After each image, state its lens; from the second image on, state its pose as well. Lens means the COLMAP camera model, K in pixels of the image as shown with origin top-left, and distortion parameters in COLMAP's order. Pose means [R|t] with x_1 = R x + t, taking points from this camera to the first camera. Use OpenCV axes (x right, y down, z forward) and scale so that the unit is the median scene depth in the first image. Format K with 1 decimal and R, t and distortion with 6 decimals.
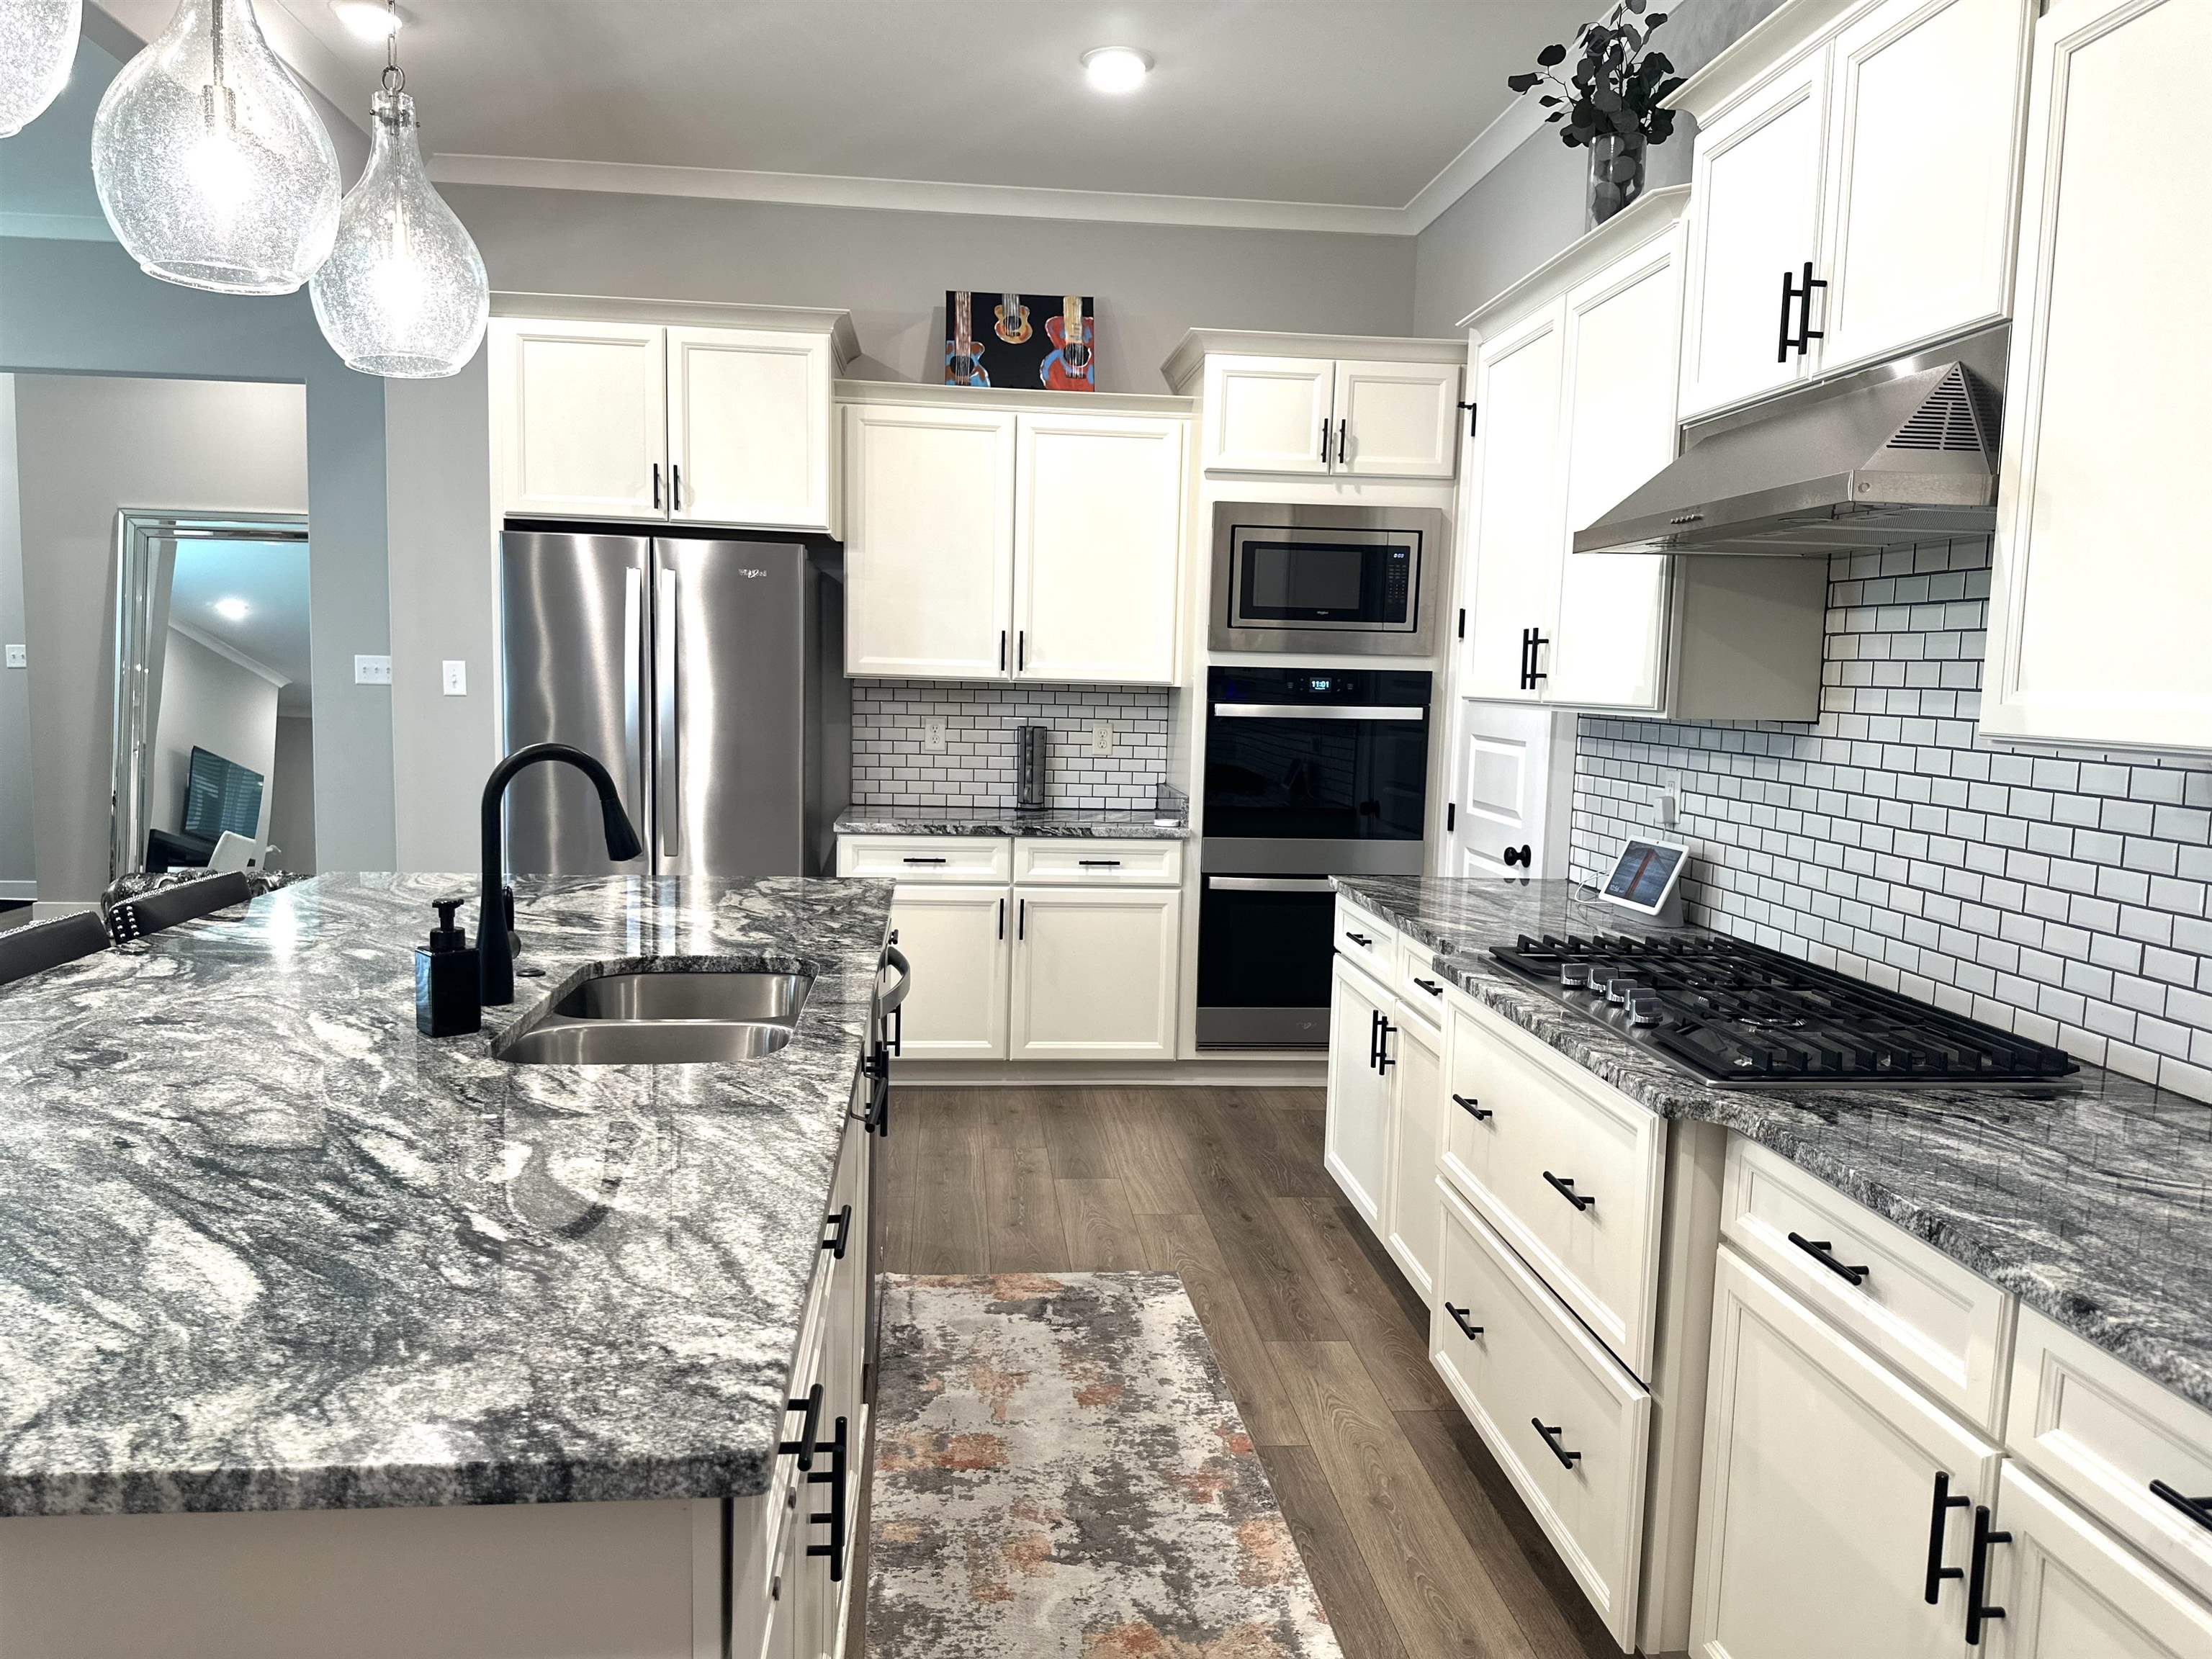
lens RADIAL K [[1566.7, 0, 1111.6], [0, 1566.7, 834.1], [0, 0, 1]] dist [0.157178, -0.206689]
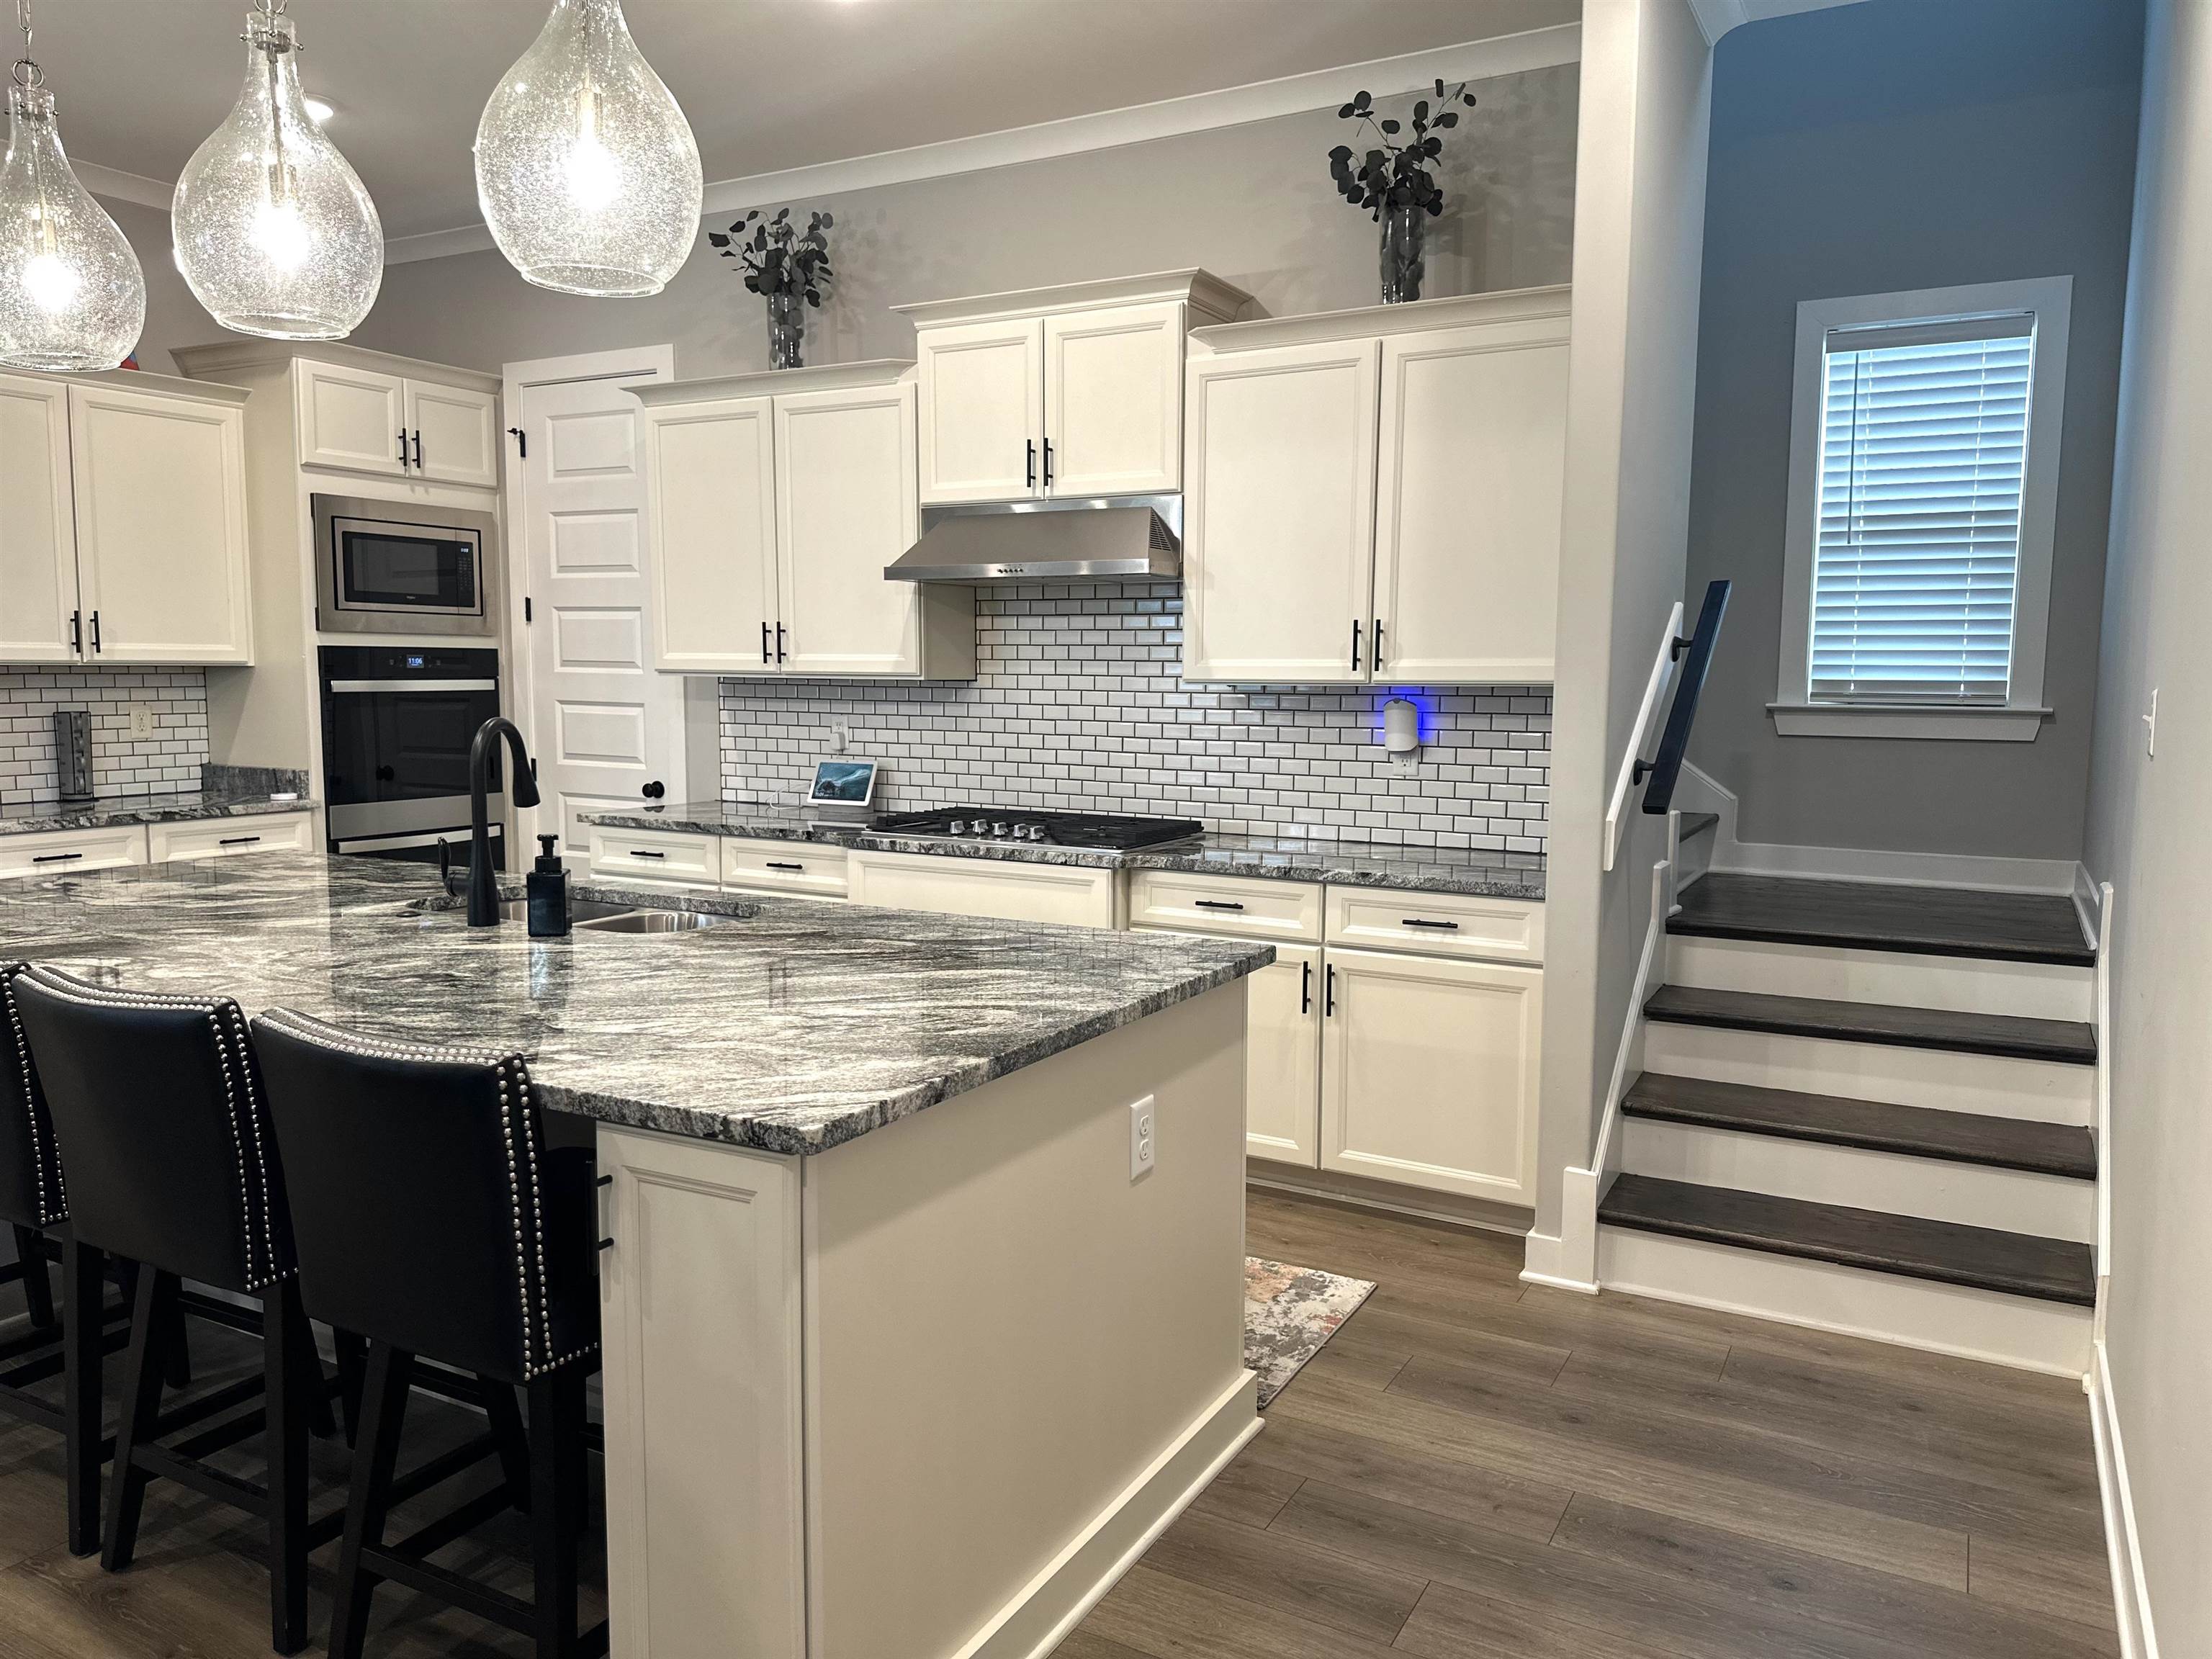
lens RADIAL K [[1566.7, 0, 1111.6], [0, 1566.7, 834.1], [0, 0, 1]] dist [0.157178, -0.206689]
pose [[0.574890, -0.110119, 0.810787, -0.534971], [0.095127, 0.993178, 0.067441, -0.002237], [-0.812682, 0.038356, 0.581443, -0.071439]]
